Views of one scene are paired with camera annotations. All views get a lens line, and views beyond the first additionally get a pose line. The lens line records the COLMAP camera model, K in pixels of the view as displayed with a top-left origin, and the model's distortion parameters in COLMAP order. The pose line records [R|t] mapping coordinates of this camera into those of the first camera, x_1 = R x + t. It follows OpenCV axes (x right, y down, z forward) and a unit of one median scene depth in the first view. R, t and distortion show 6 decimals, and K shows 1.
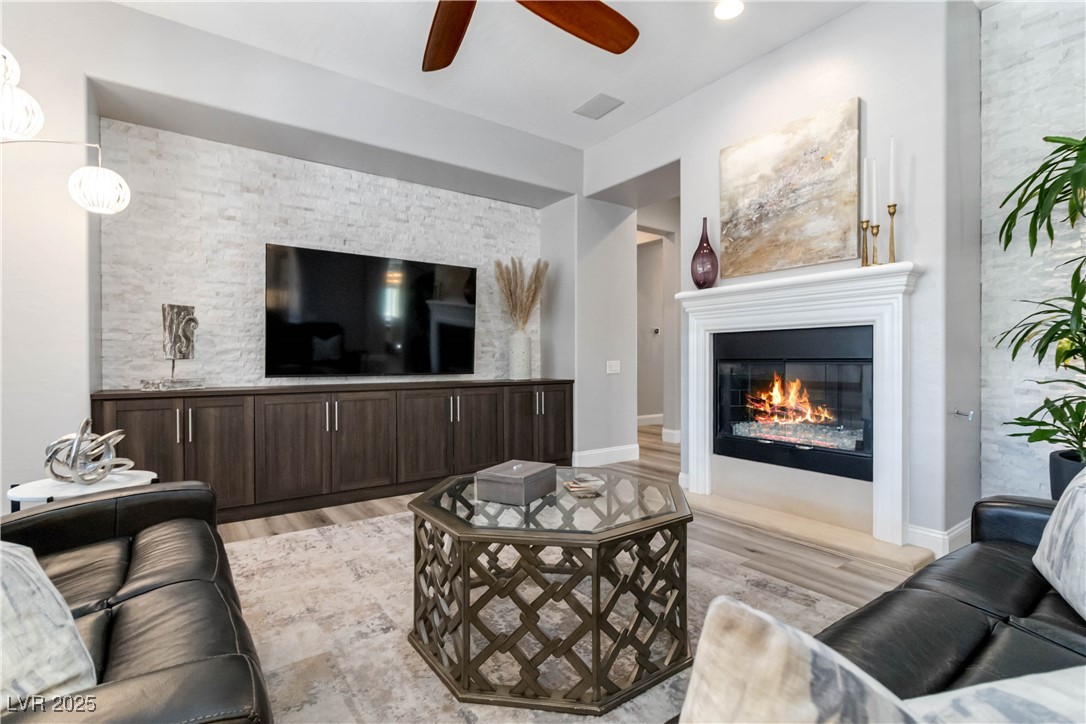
lens RADIAL K [[503.8, 0, 551.7], [0, 503.8, 357.7], [0, 0, 1]] dist [0.000855, 0.000353]
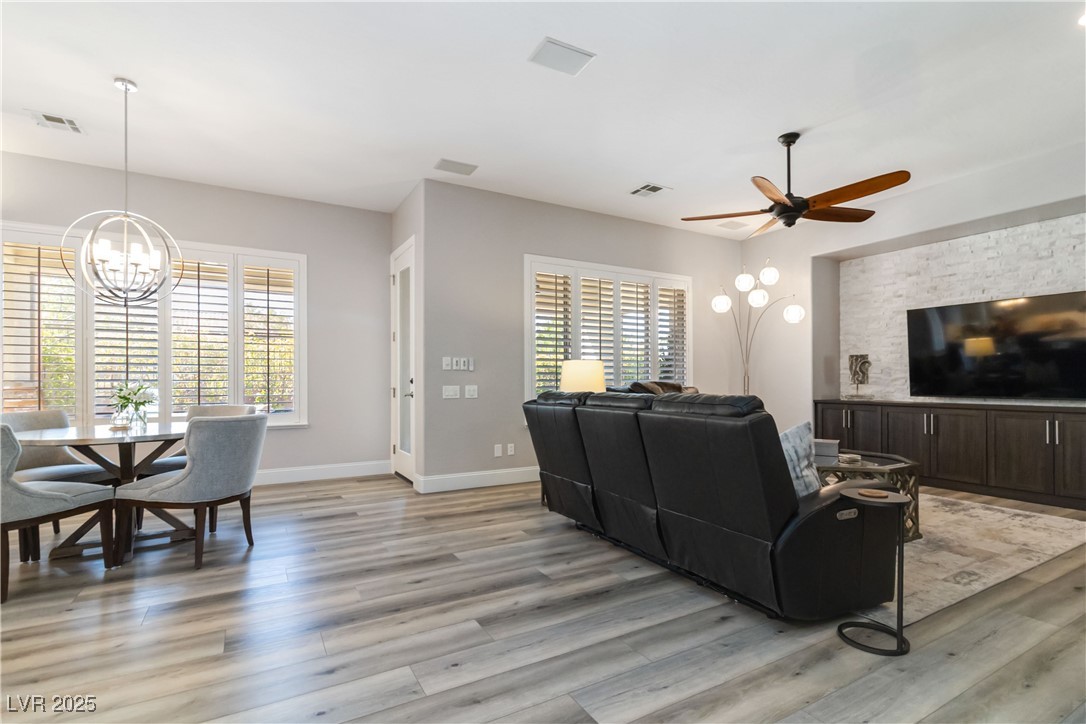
lens RADIAL K [[516.1, 0, 552.5], [0, 516.1, 378.4], [0, 0, 1]] dist [0.001954, 0.000340]
pose [[-0.096671, -0.001330, -0.995316, 1.108301], [0.006124, 0.999979, -0.001931, -0.018285], [0.995298, -0.006282, -0.096661, 0.057912]]
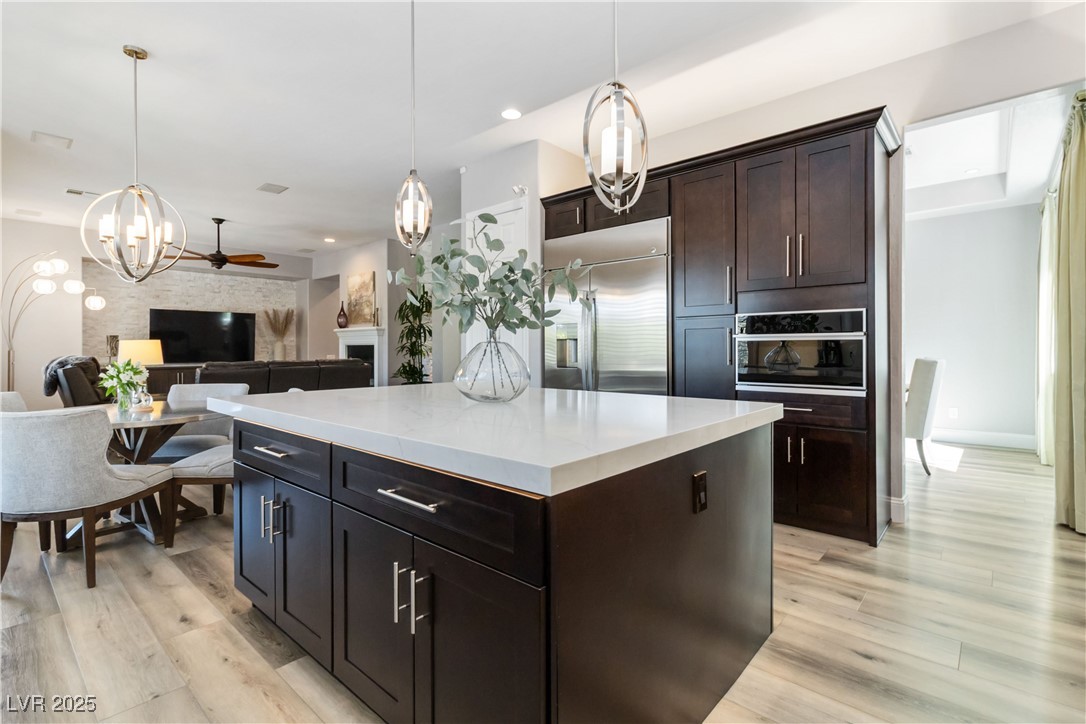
lens RADIAL K [[506.0, 0, 551.0], [0, 506.0, 352.2], [0, 0, 1]] dist [0.000542, 0.000166]
pose [[0.976387, -0.001882, 0.216019, 0.787139], [-0.000470, 0.999941, 0.010833, -0.041712], [-0.216026, -0.010678, 0.976329, -1.788586]]
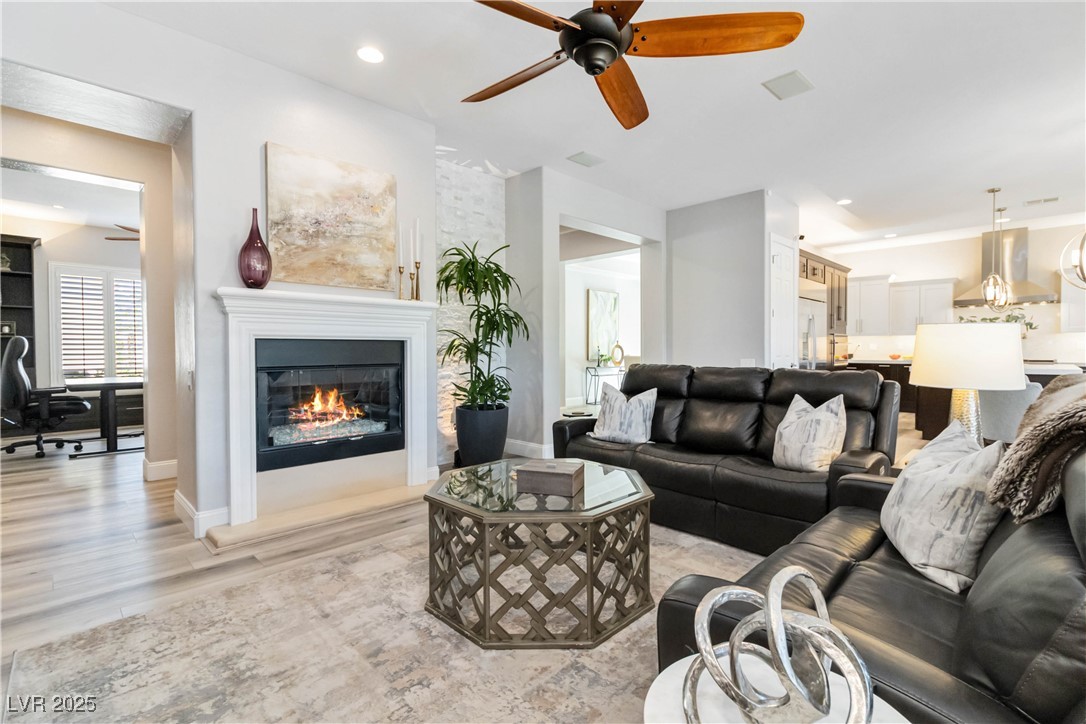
lens RADIAL K [[506.0, 0, 551.0], [0, 506.0, 352.2], [0, 0, 1]] dist [0.000542, 0.000166]
pose [[-0.171849, 0.022561, 0.984865, -0.645358], [0.026449, 0.999483, -0.018280, 0.003157], [-0.984768, 0.022908, -0.172357, 0.647346]]
